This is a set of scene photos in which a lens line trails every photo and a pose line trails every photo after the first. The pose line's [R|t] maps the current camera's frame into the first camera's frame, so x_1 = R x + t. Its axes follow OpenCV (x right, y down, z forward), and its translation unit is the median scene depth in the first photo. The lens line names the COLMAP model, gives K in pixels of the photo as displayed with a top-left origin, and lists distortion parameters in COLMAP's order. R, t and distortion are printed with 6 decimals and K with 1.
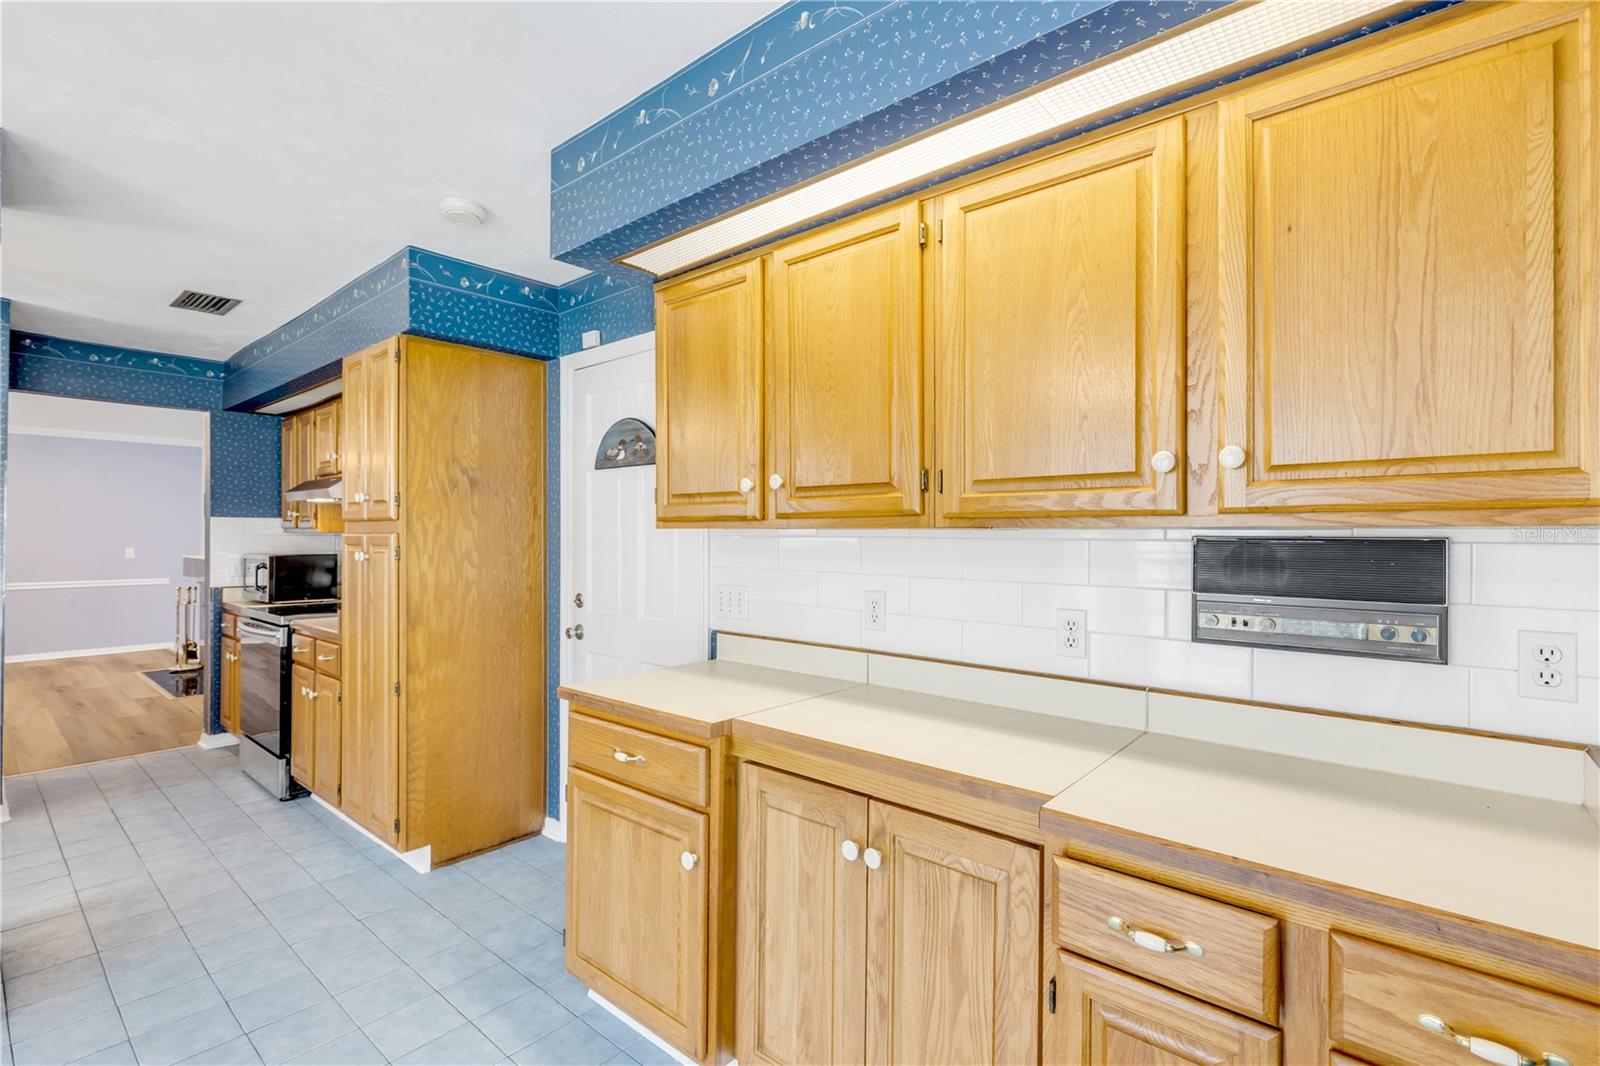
lens RADIAL K [[726.2, 0, 802.9], [0, 726.2, 532.4], [0, 0, 1]] dist [0.000897, -0.000373]
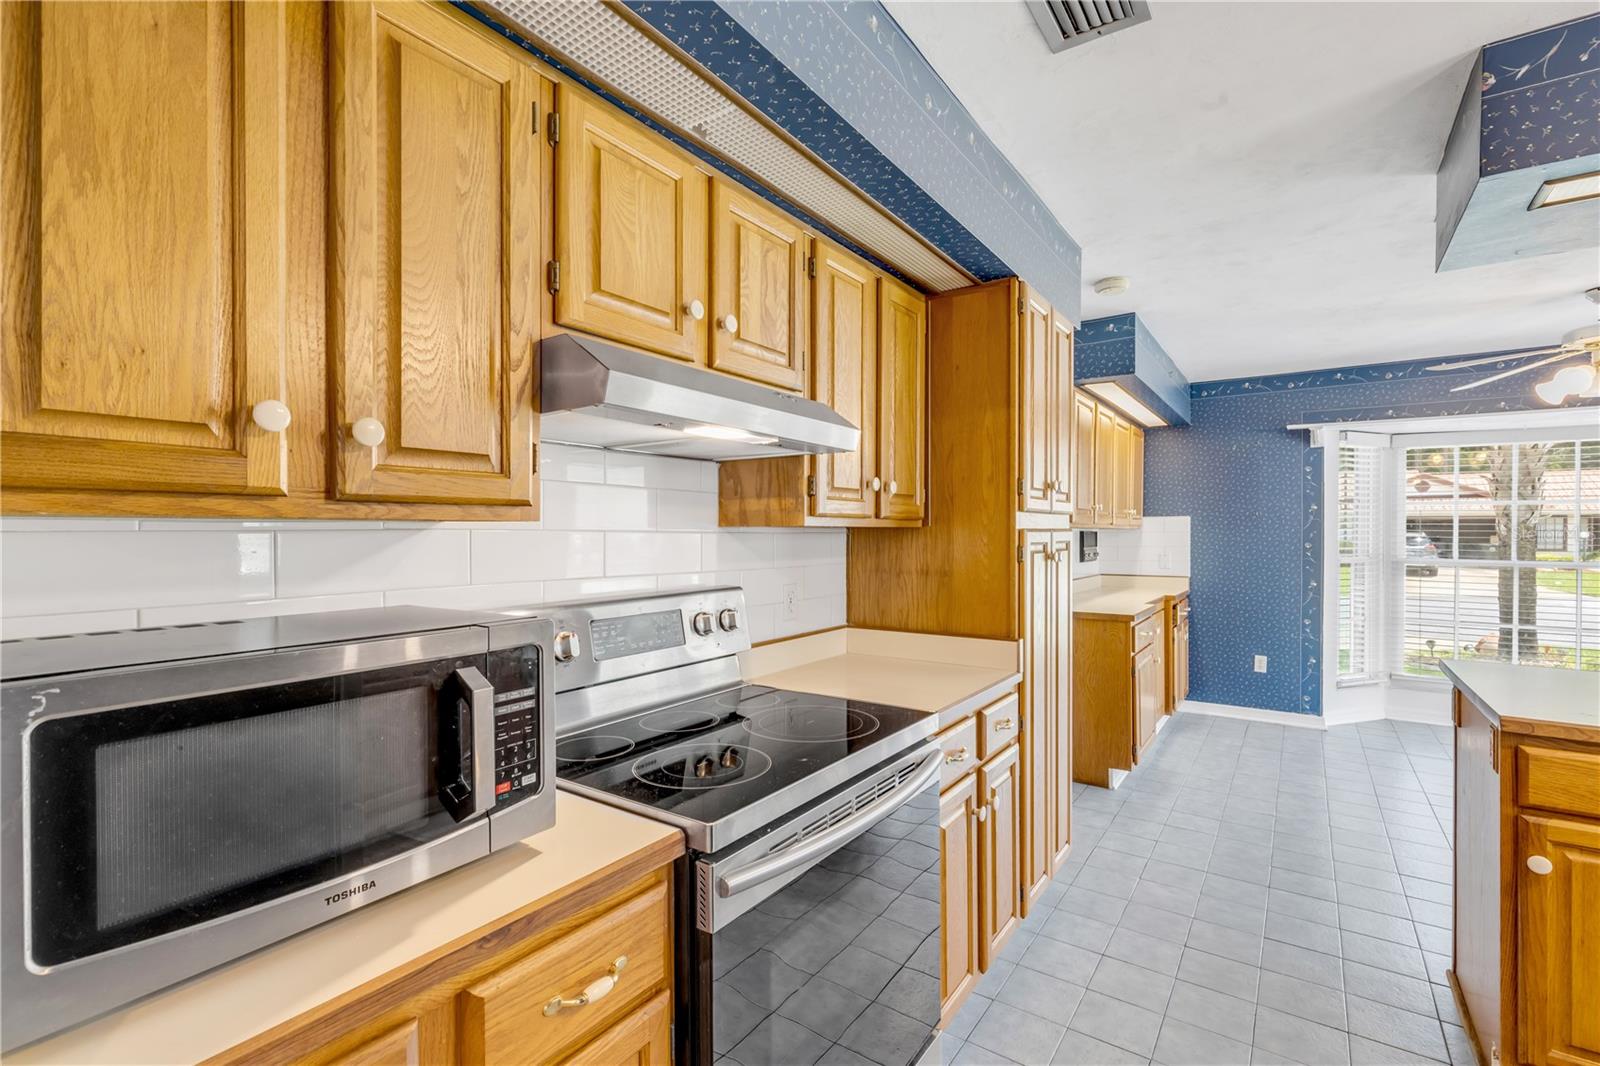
lens RADIAL K [[732.4, 0, 792.3], [0, 732.4, 530.2], [0, 0, 1]] dist [0.001225, -0.000201]
pose [[-0.085710, -0.009284, 0.996277, -1.460840], [0.000539, 0.999956, 0.009365, -0.003769], [-0.996320, 0.001339, -0.085701, 1.418475]]
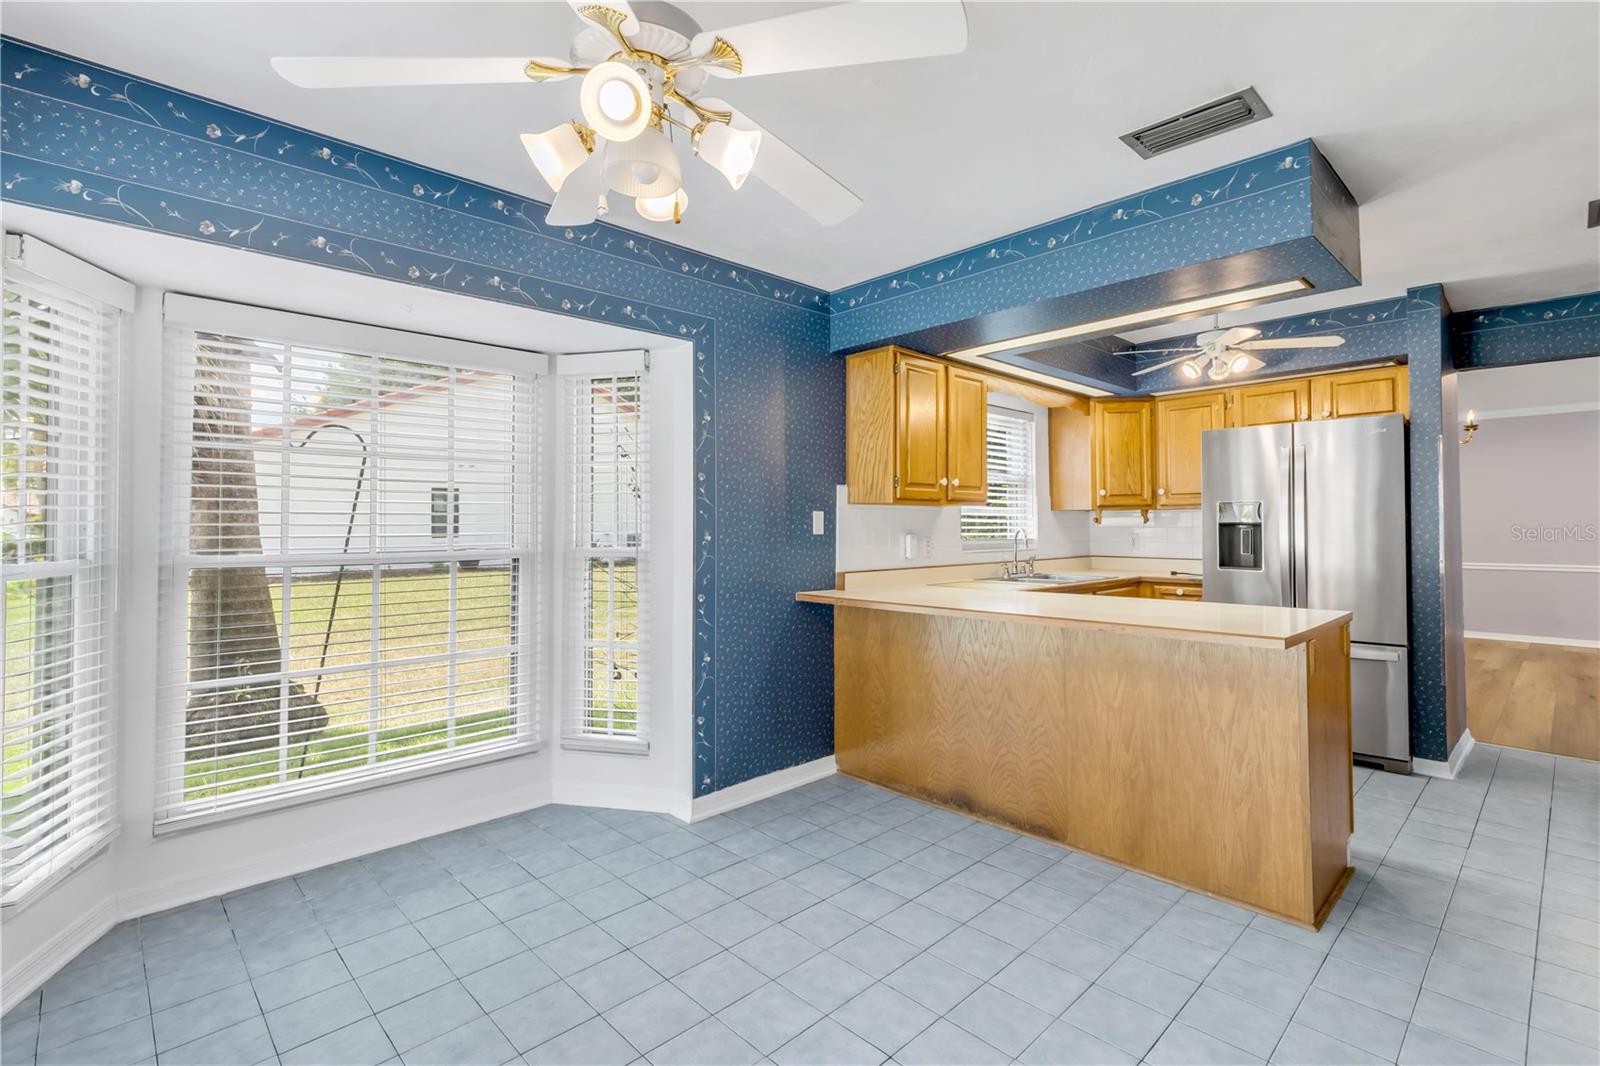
lens RADIAL K [[733.6, 0, 793.6], [0, 733.6, 509.4], [0, 0, 1]] dist [0.001813, -0.000111]
pose [[-0.115297, -0.024022, -0.993041, 0.083908], [0.005689, 0.999675, -0.024842, 0.035287], [0.993315, -0.008513, -0.115123, 0.215620]]
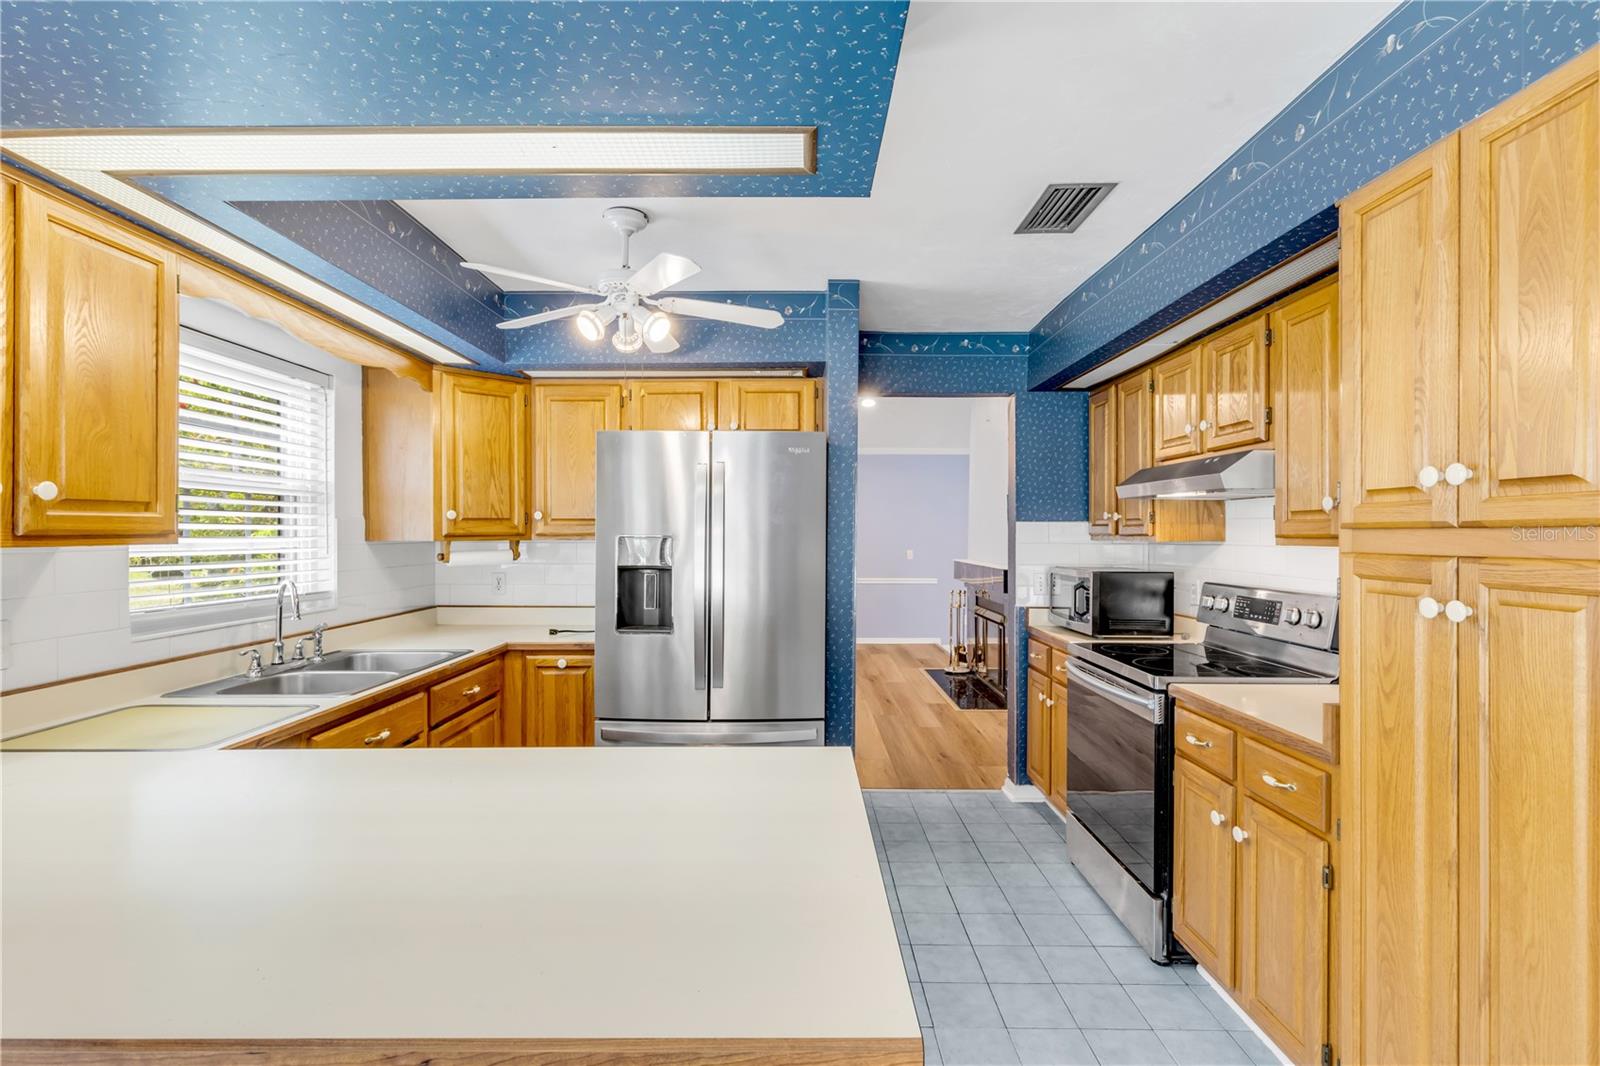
lens RADIAL K [[720.4, 0, 797.2], [0, 720.4, 535.2], [0, 0, 1]] dist [0.003401, -0.000753]
pose [[0.645794, 0.001128, -0.763511, -0.546222], [0.002258, 0.999992, 0.003387, -0.014680], [0.763508, -0.003911, 0.645786, 0.435284]]
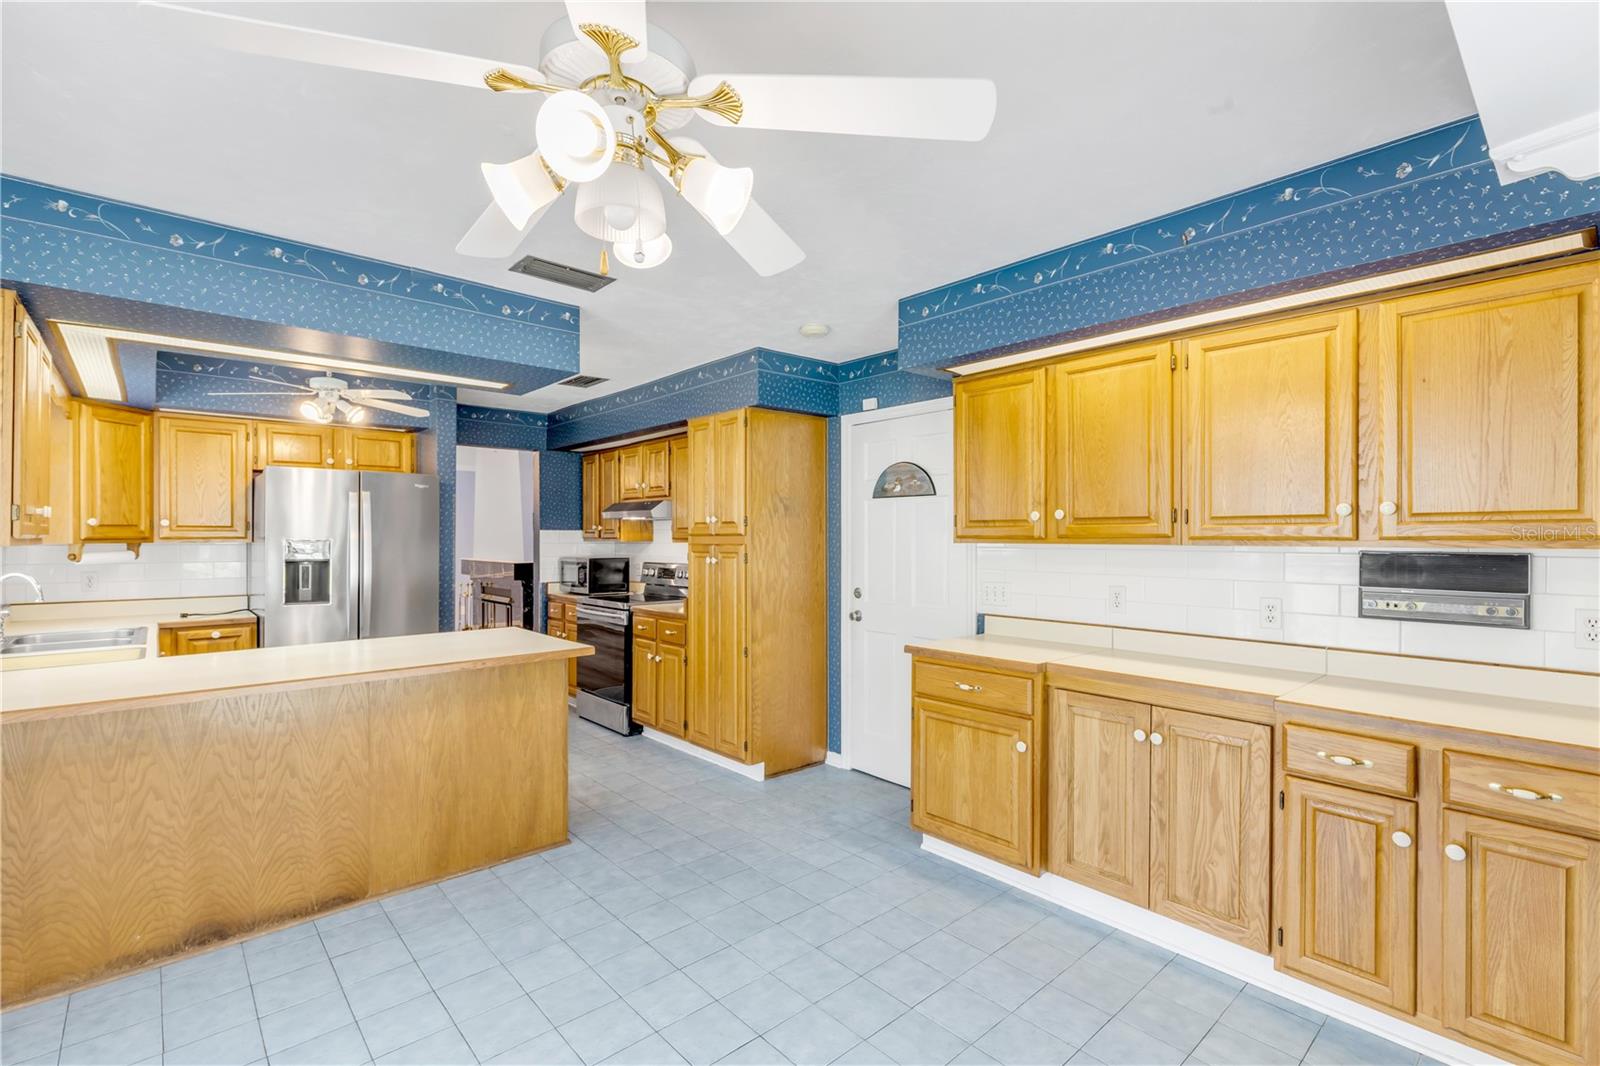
lens RADIAL K [[724.6, 0, 795.4], [0, 724.6, 537.2], [0, 0, 1]] dist [0.002944, -0.000684]
pose [[0.990219, -0.000869, -0.139516, -0.252971], [0.001231, 0.999996, 0.002505, -0.017042], [0.139513, -0.002653, 0.990217, -0.406824]]
